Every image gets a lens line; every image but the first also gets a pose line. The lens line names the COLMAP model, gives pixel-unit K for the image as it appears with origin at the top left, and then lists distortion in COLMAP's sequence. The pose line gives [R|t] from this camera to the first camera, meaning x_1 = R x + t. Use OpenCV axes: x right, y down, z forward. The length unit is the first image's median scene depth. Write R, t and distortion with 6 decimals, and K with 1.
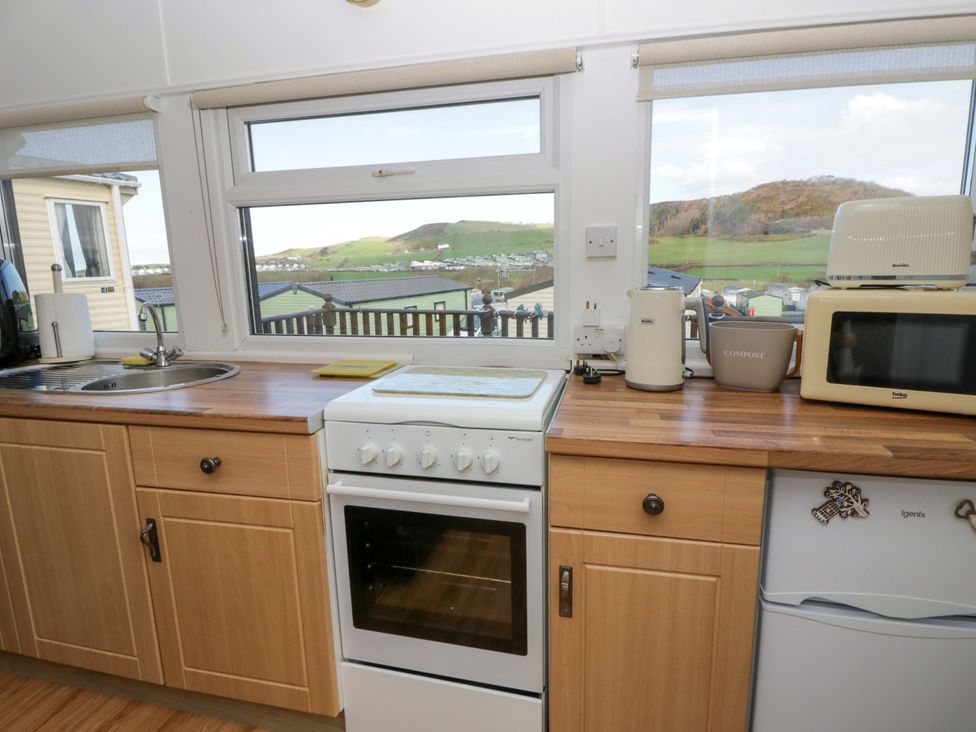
lens RADIAL K [[515.4, 0, 506.1], [0, 515.4, 352.2], [0, 0, 1]] dist [0.005131, -0.001778]
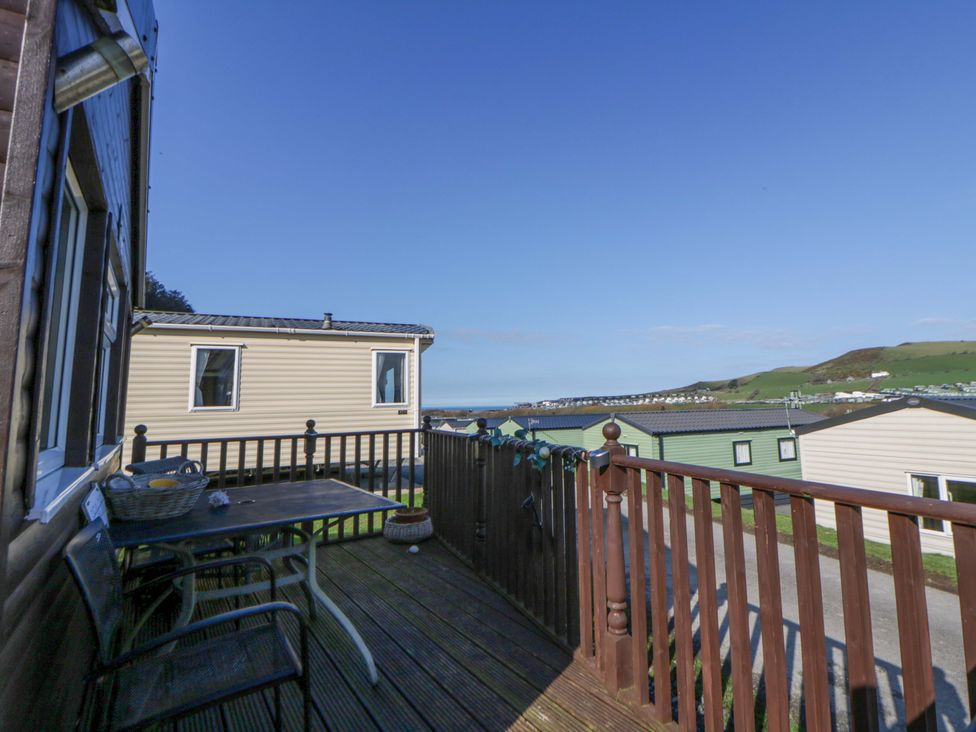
lens RADIAL K [[510.8, 0, 514.8], [0, 510.8, 333.5], [0, 0, 1]] dist [0.005148, 0.000322]
pose [[0.737090, -0.087576, -0.670096, 1.443954], [-0.108601, 0.963331, -0.245357, -0.087738], [0.667011, 0.253623, 0.700551, 0.772282]]
